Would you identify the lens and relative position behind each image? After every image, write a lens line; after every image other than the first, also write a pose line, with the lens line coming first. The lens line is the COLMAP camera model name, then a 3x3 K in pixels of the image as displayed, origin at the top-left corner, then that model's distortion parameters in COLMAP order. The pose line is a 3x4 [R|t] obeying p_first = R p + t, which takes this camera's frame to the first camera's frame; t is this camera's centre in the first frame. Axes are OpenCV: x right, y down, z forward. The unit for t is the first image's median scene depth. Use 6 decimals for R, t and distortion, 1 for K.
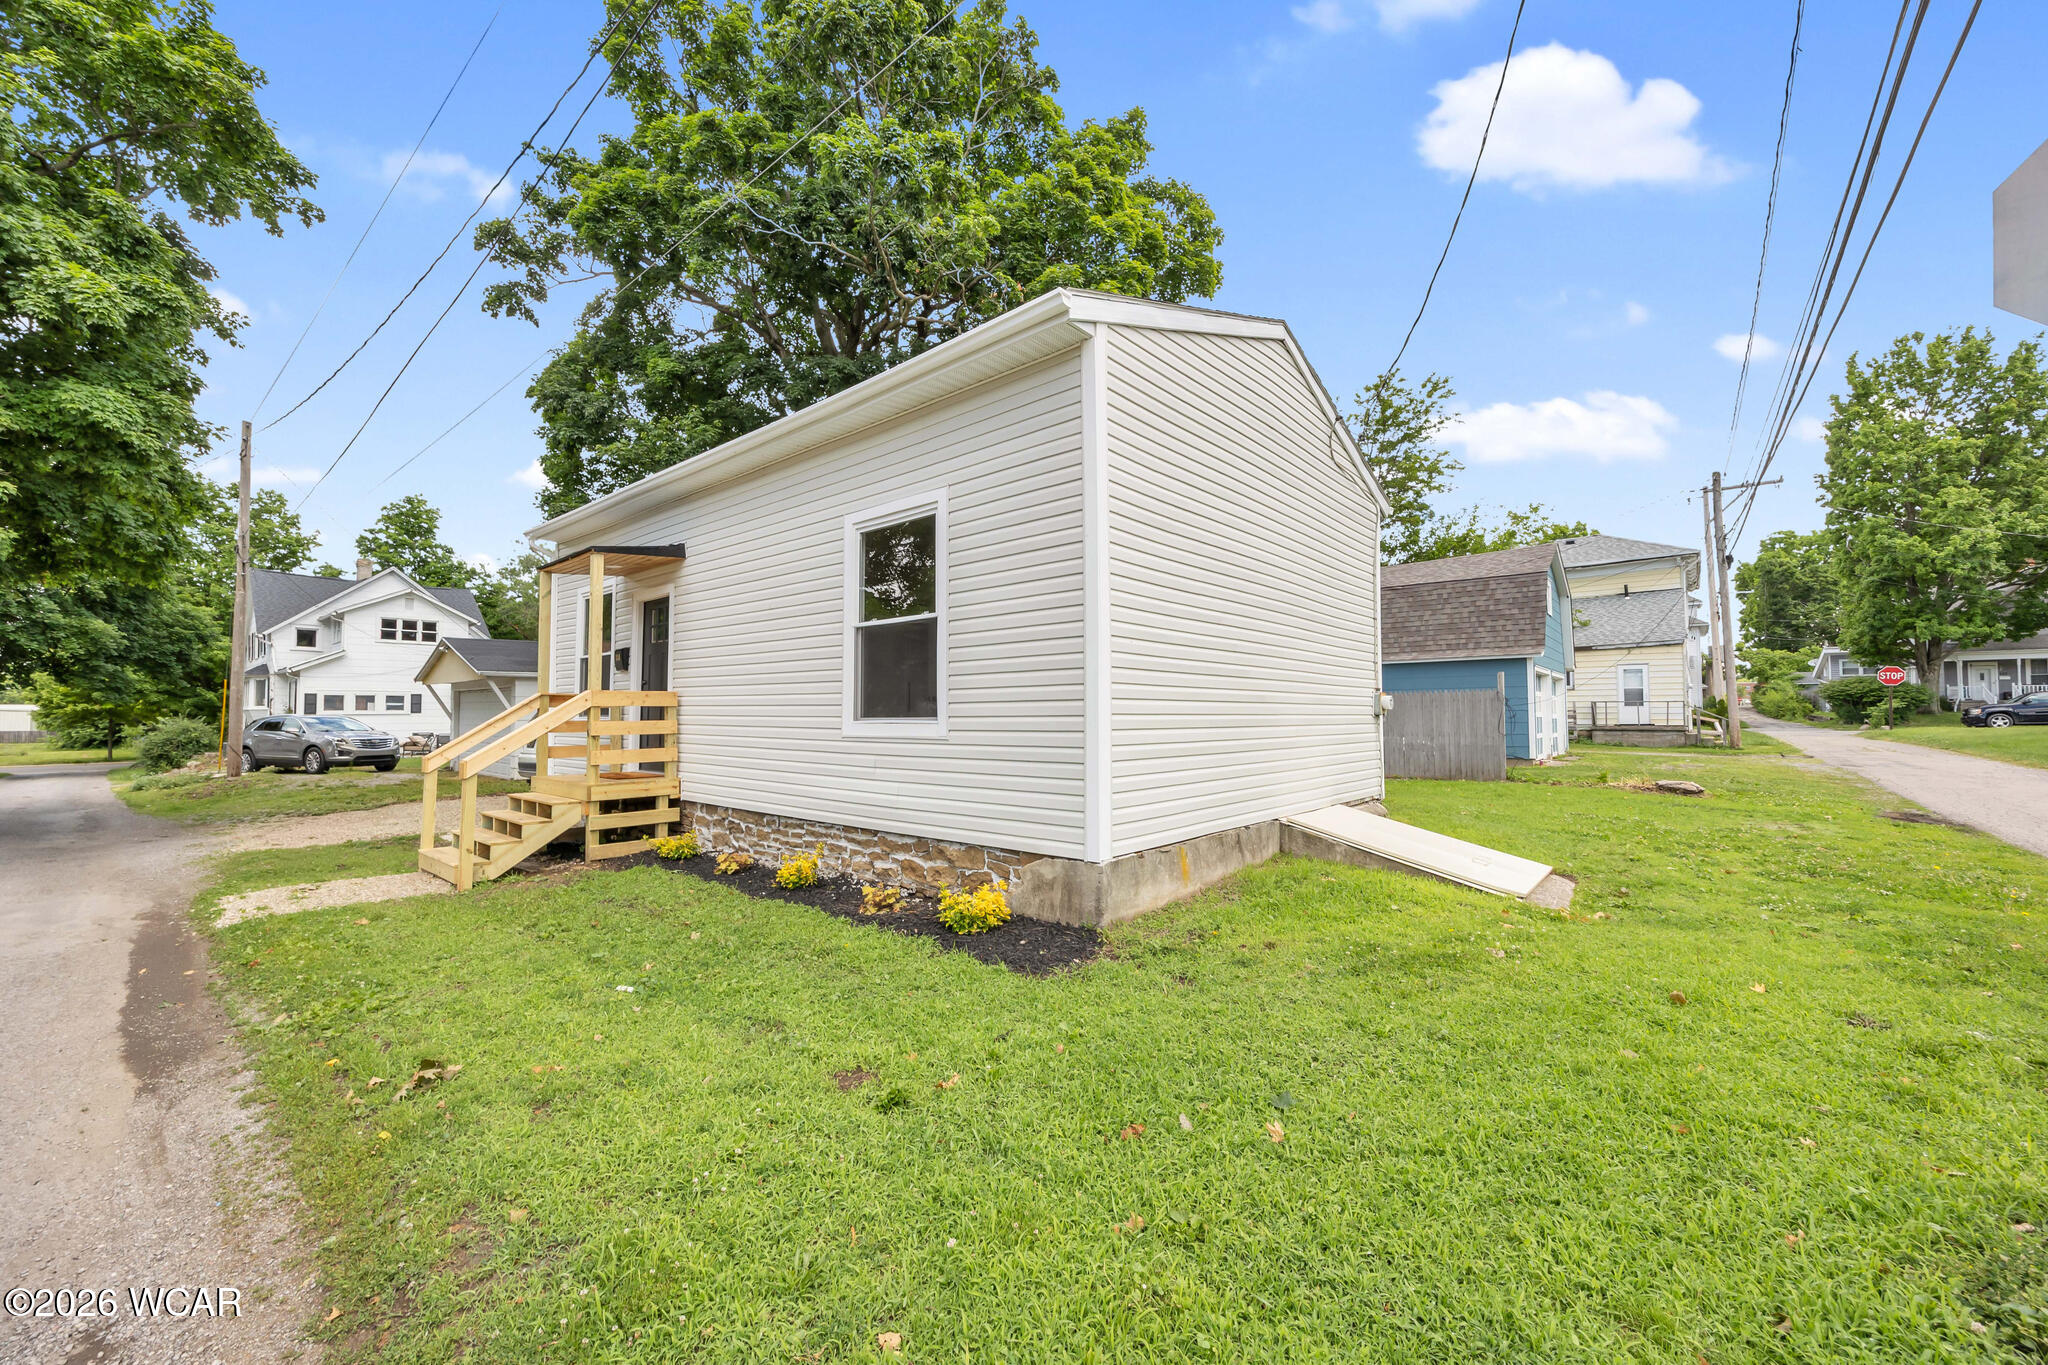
lens RADIAL K [[806.4, 0, 1021.7], [0, 806.4, 682.6], [0, 0, 1]] dist [-0.003139, 0.000277]
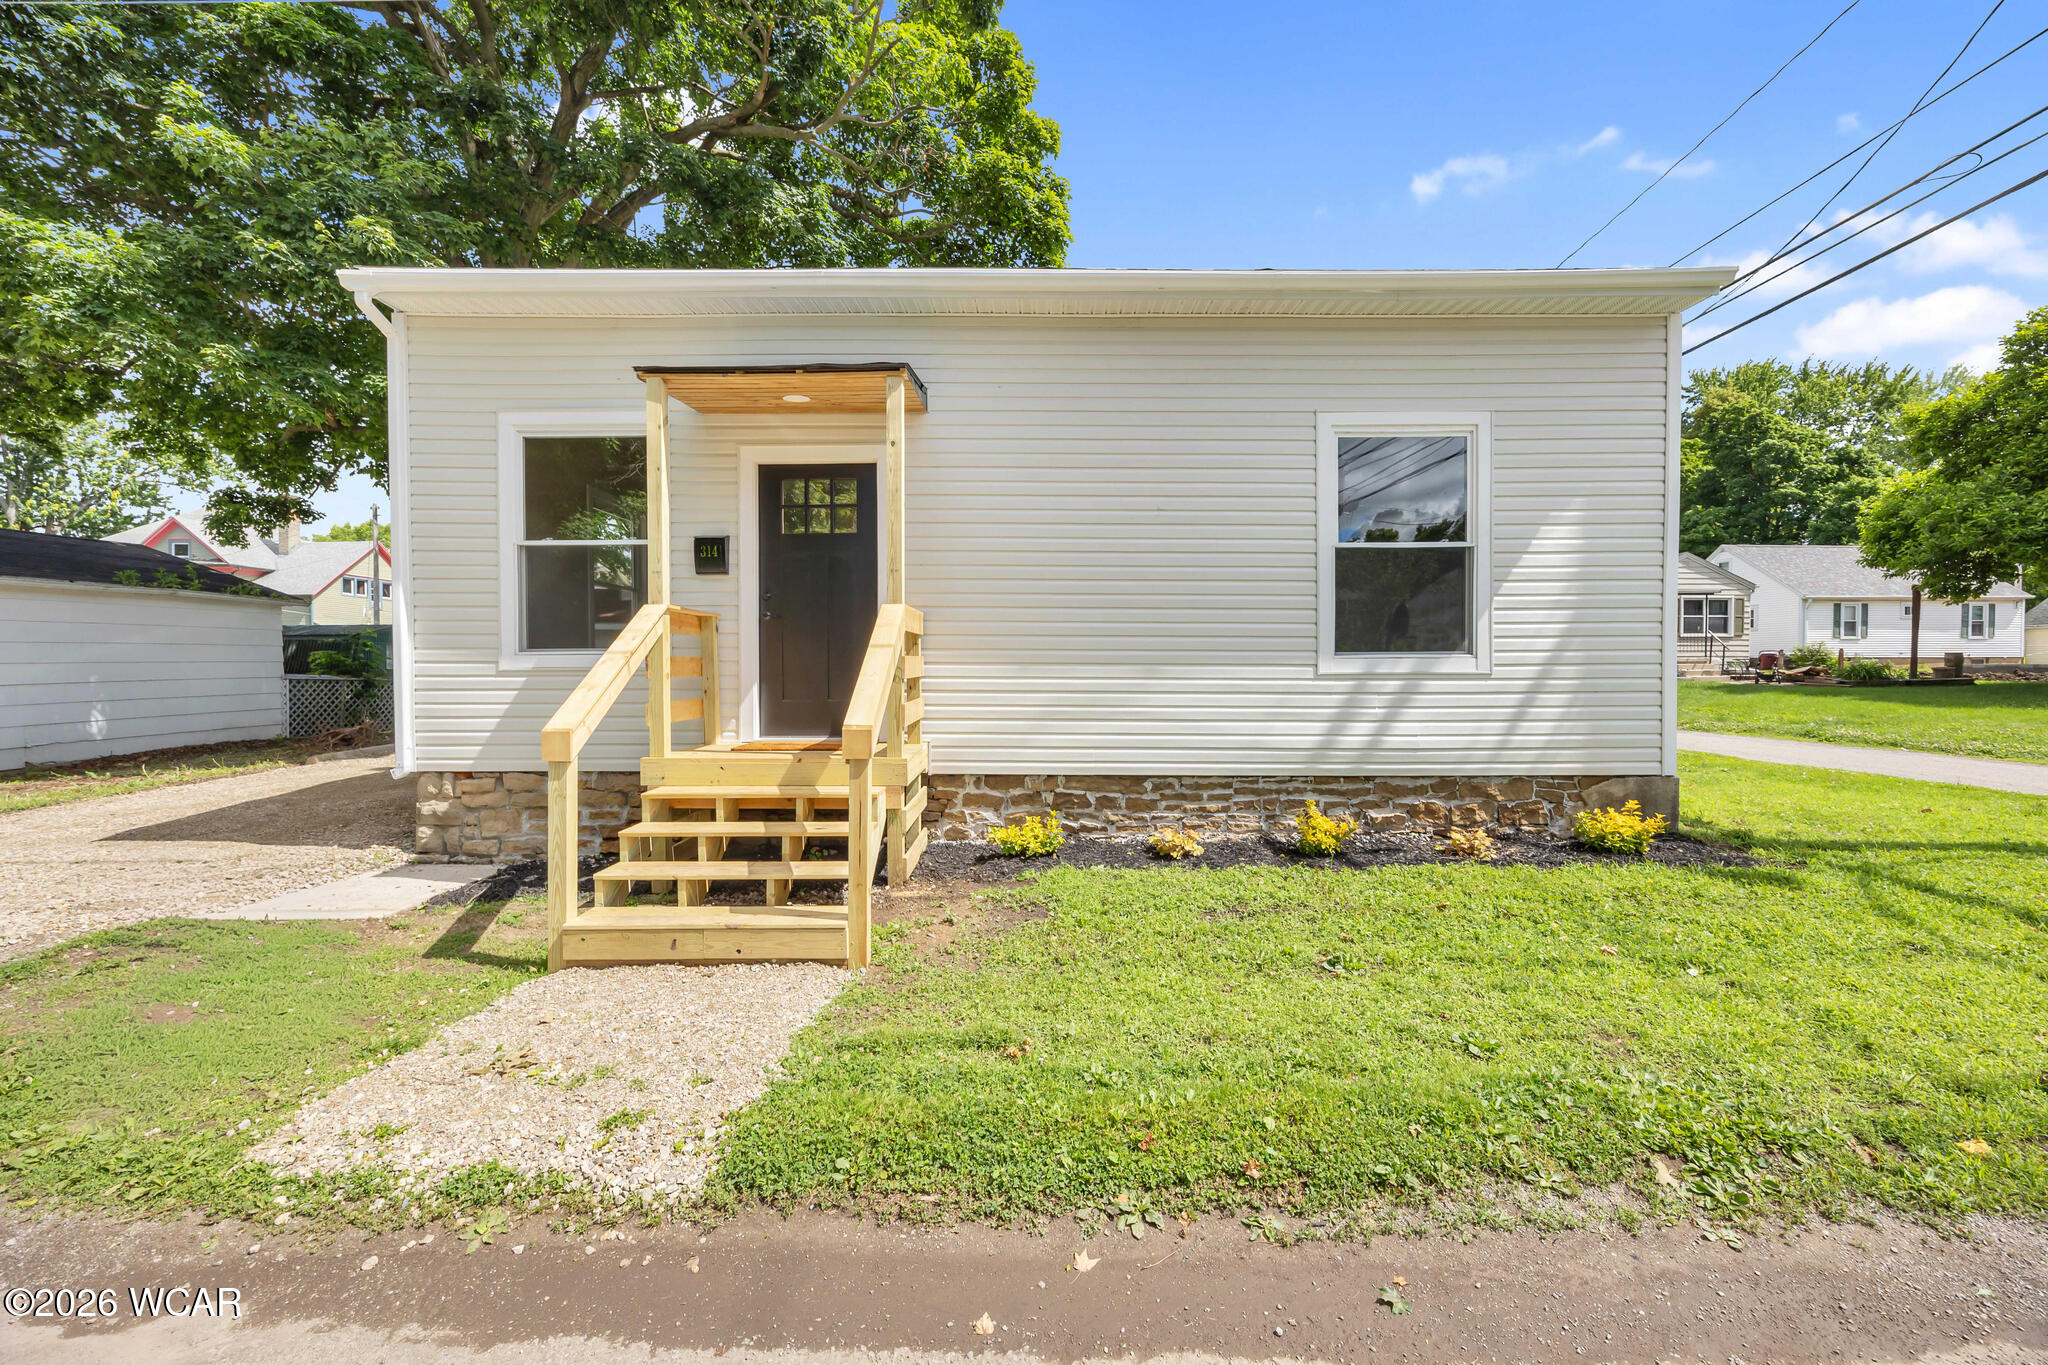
lens RADIAL K [[806.4, 0, 1026.1], [0, 806.4, 685.1], [0, 0, 1]] dist [-0.003139, 0.000277]
pose [[0.755301, -0.002148, 0.655374, -1.017967], [-0.023739, 0.999249, 0.030634, 0.059844], [-0.654948, -0.038696, 0.754683, 0.552121]]
